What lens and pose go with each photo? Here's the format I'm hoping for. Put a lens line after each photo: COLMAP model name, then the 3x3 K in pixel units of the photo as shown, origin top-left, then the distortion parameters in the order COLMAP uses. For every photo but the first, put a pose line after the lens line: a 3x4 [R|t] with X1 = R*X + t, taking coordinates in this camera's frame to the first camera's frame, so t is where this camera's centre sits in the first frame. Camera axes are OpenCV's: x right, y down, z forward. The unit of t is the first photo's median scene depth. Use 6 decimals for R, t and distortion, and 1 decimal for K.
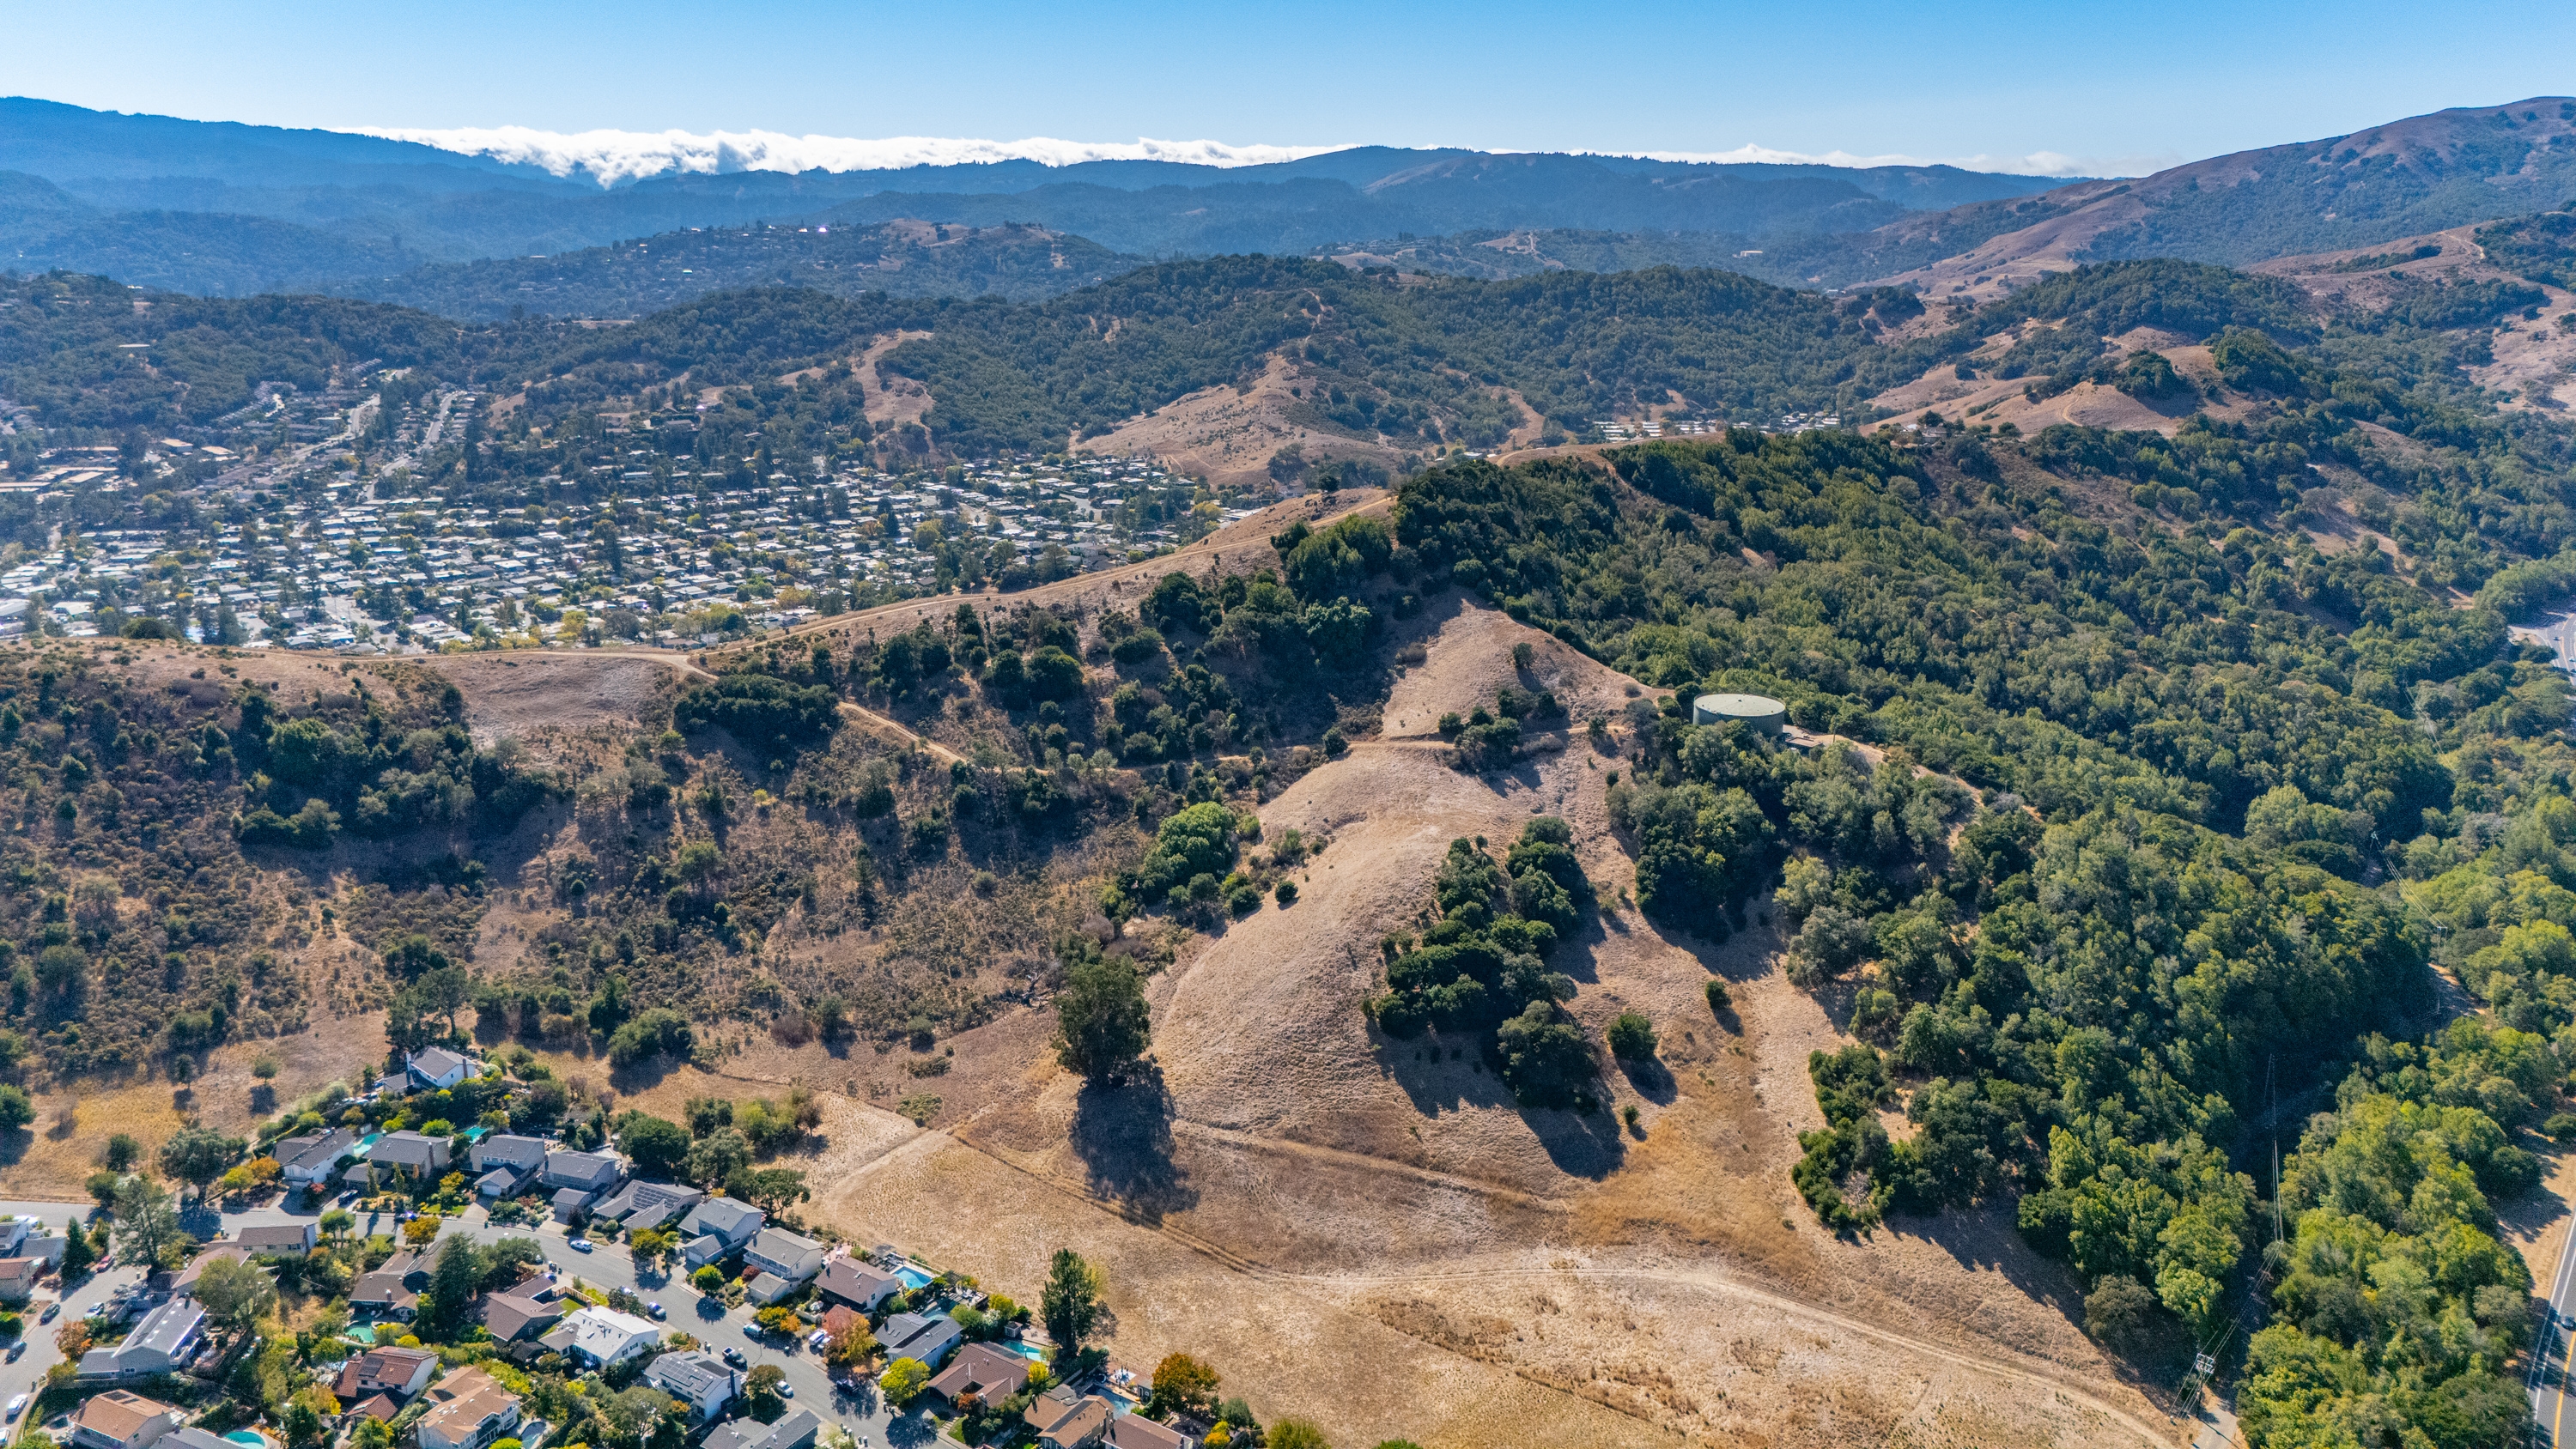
lens RADIAL K [[1891.6, 0, 1292.0], [0, 1891.6, 719.0], [0, 0, 1]] dist [0.078668, -0.078713]
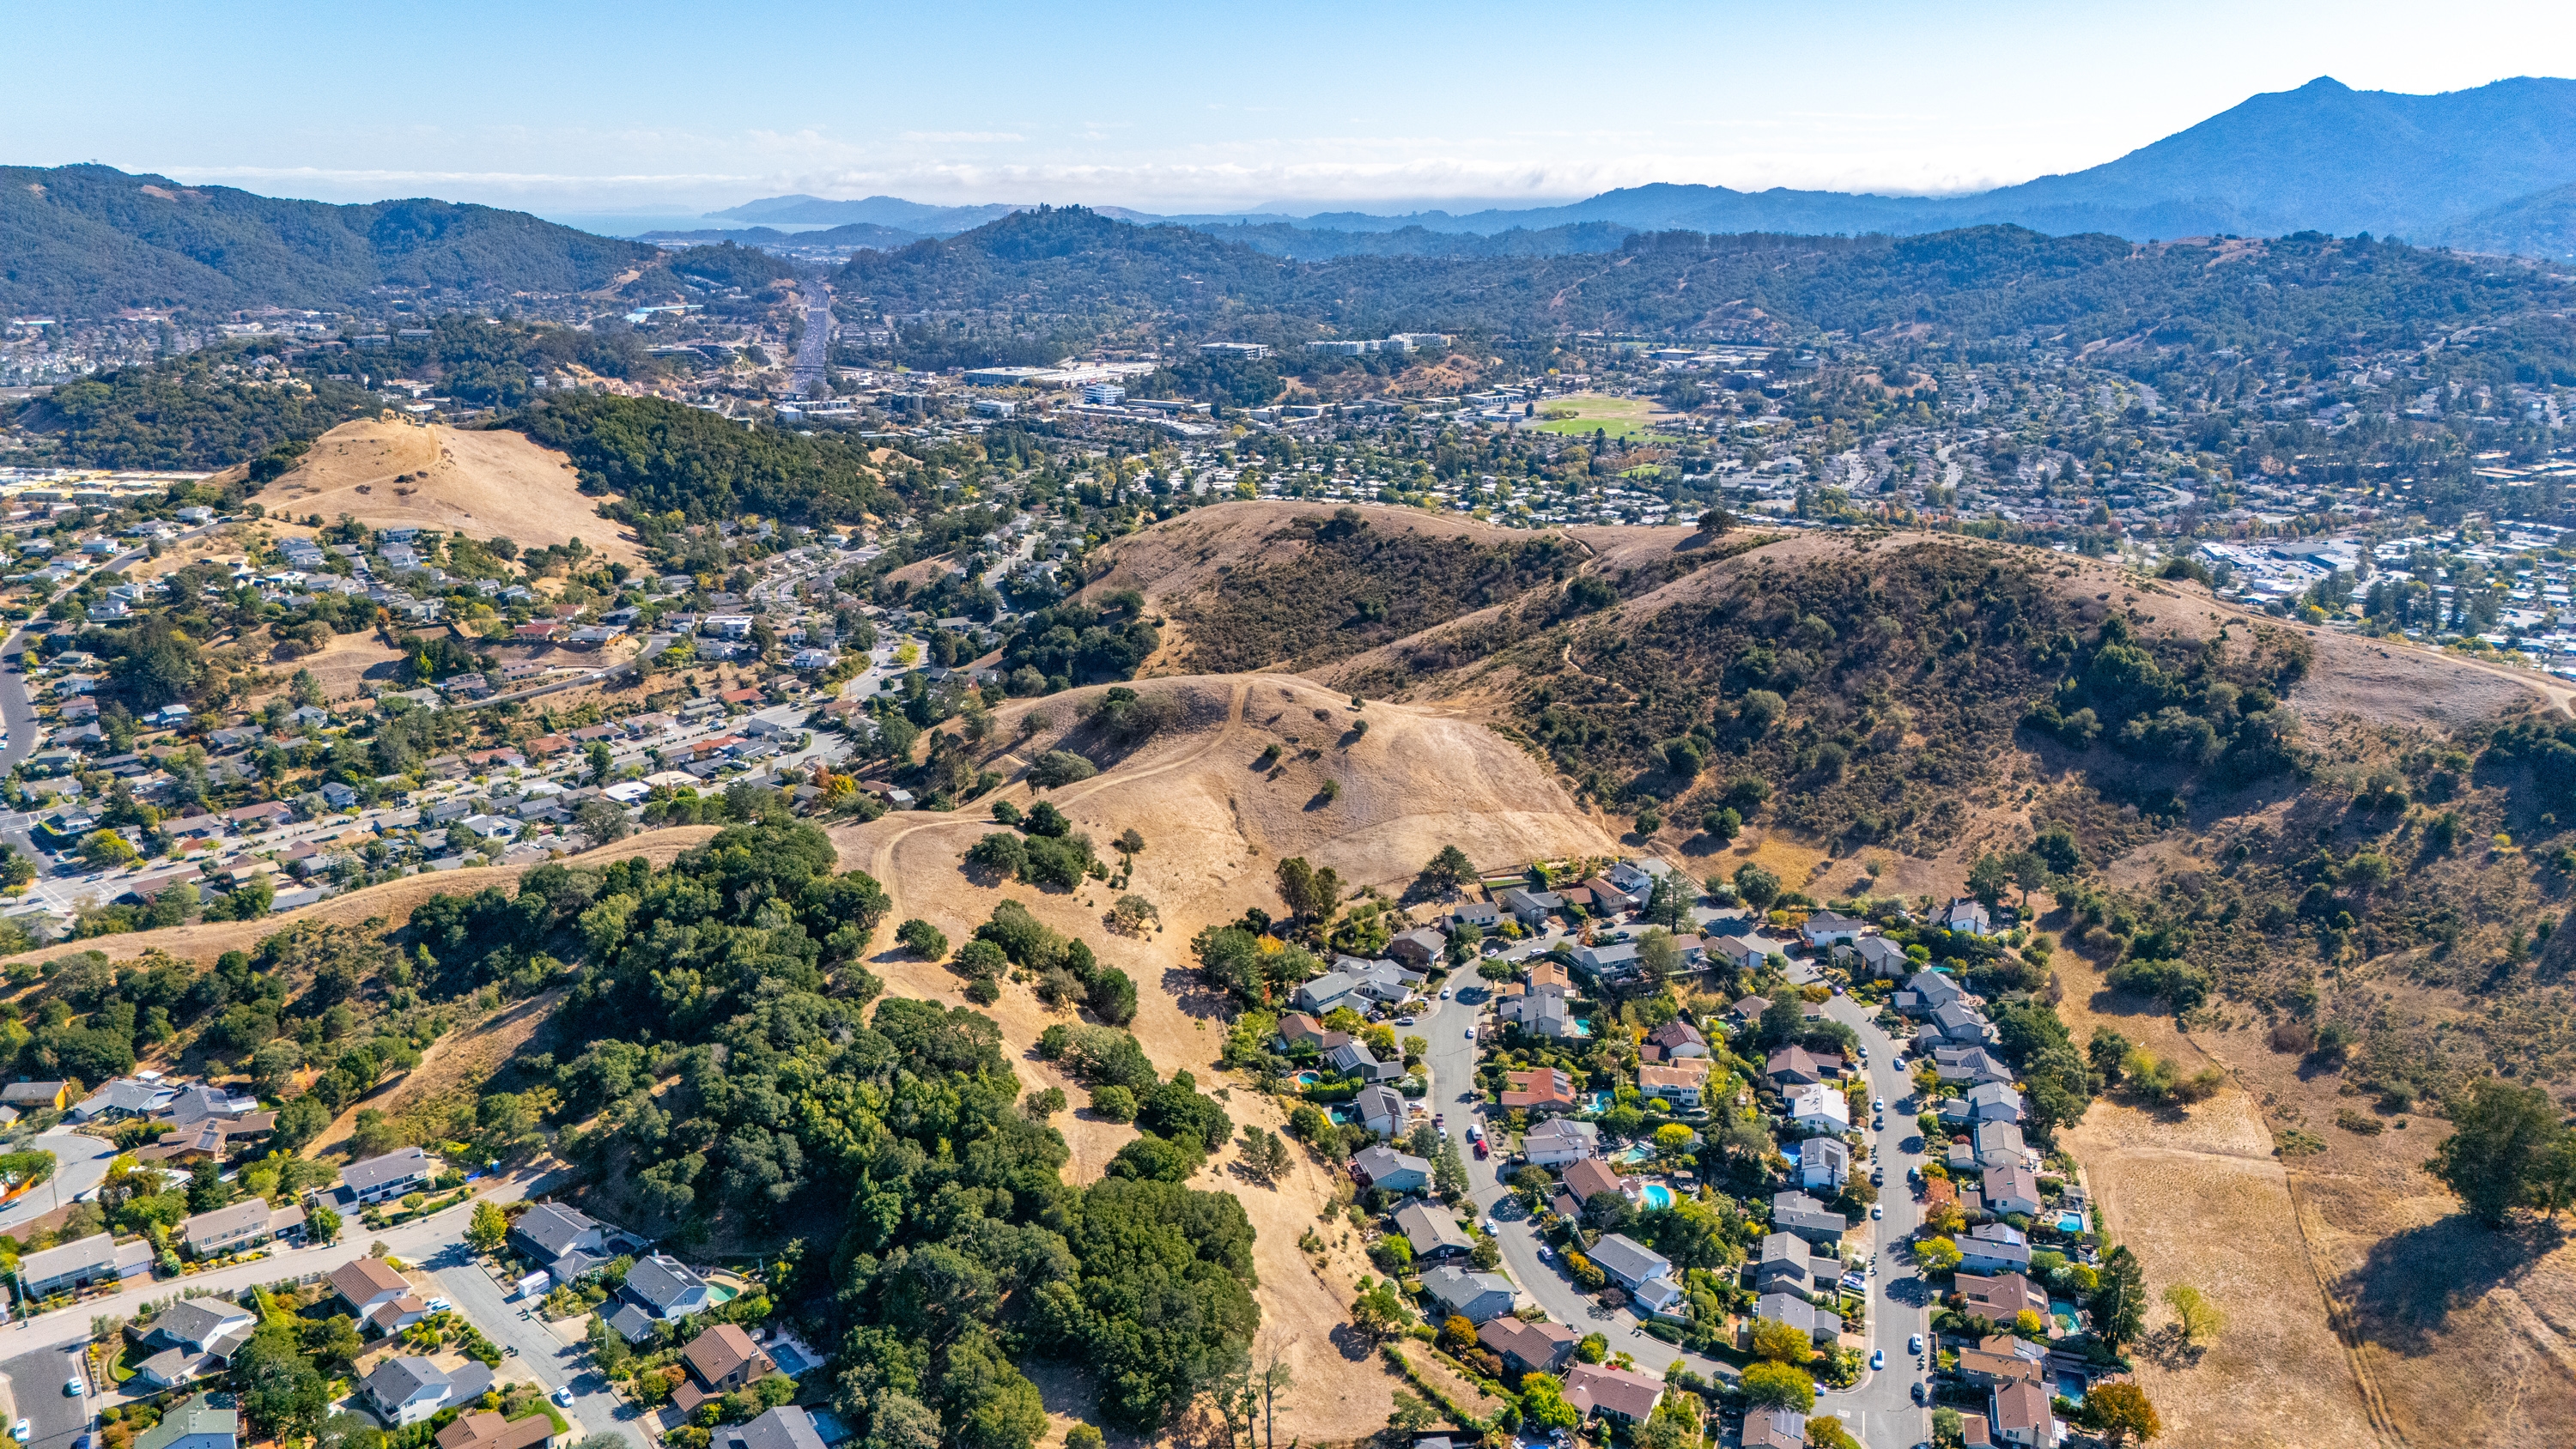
lens RADIAL K [[1891.6, 0, 1281.3], [0, 1891.6, 712.5], [0, 0, 1]] dist [0.078668, -0.078713]
pose [[0.286107, 0.245332, -0.926259, 0.214389], [-0.249543, 0.952388, 0.175173, -0.018558], [0.925133, 0.181024, 0.333706, 0.072424]]
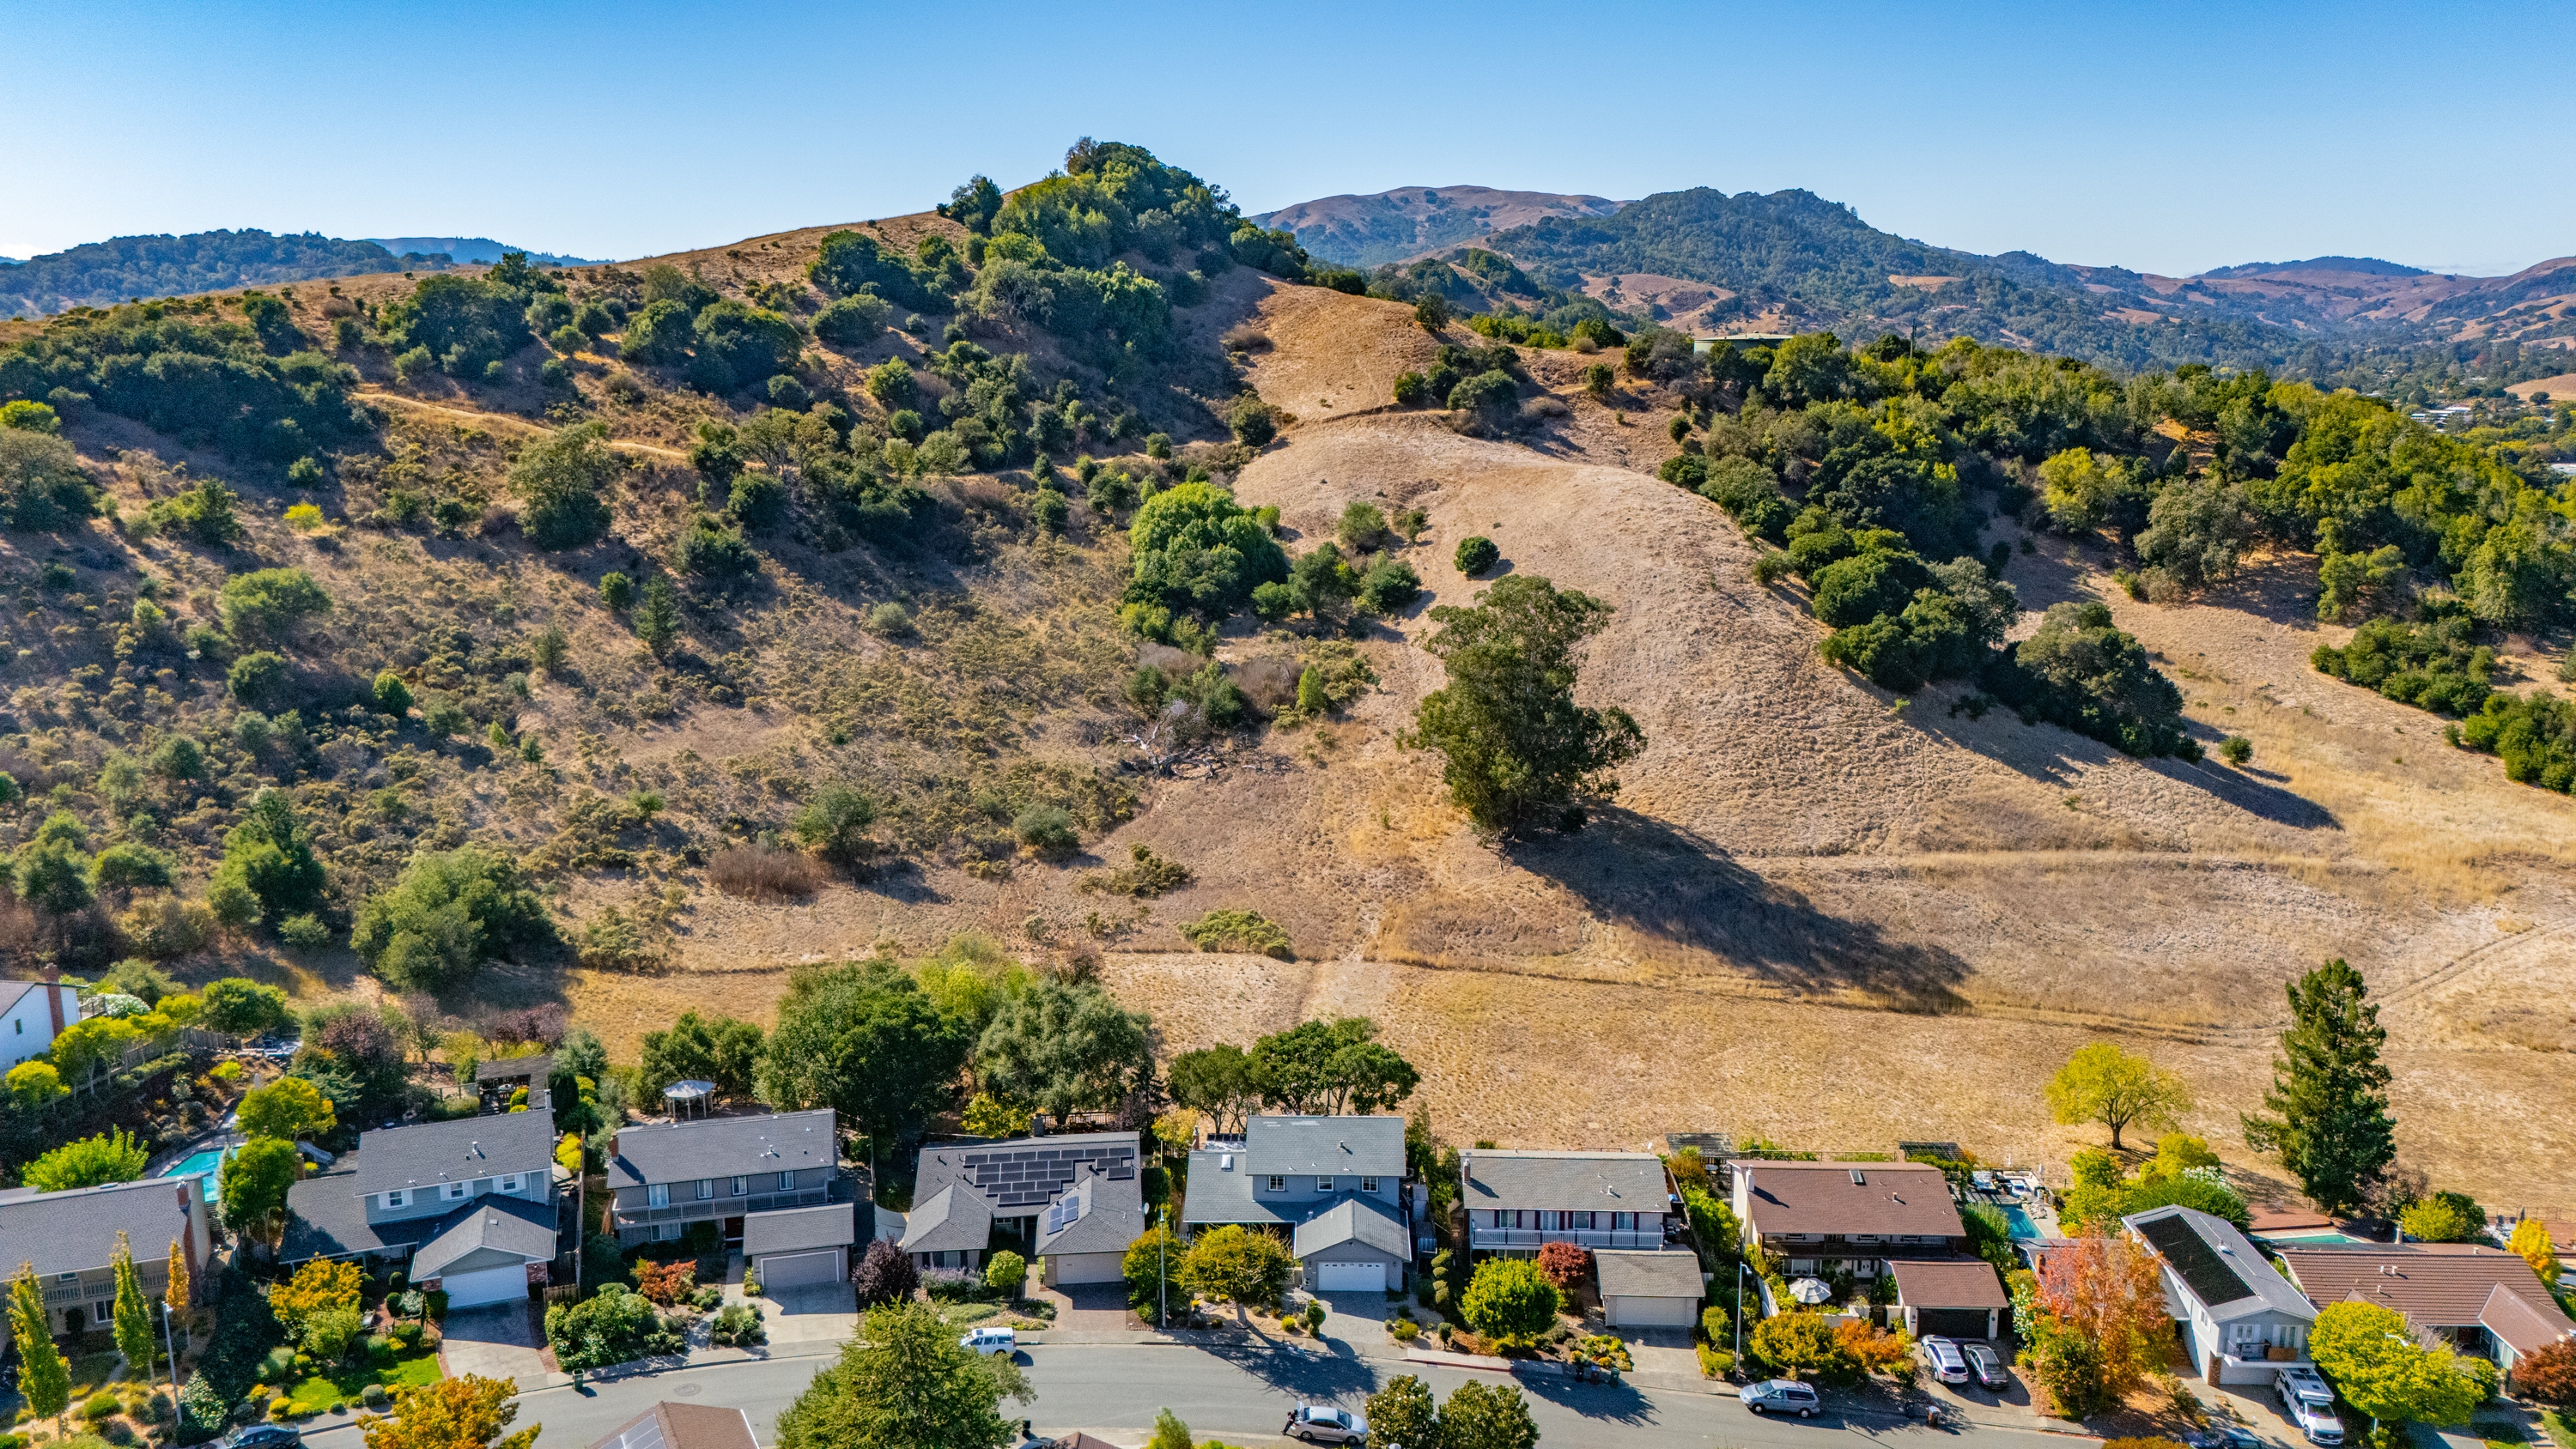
lens RADIAL K [[1891.6, 0, 1297.8], [0, 1891.6, 726.5], [0, 0, 1]] dist [0.078668, -0.078713]
pose [[0.851281, -0.114604, 0.512041, -0.171195], [0.145552, 0.989136, -0.020598, 0.071974], [-0.504118, 0.092063, 0.858714, 0.264951]]
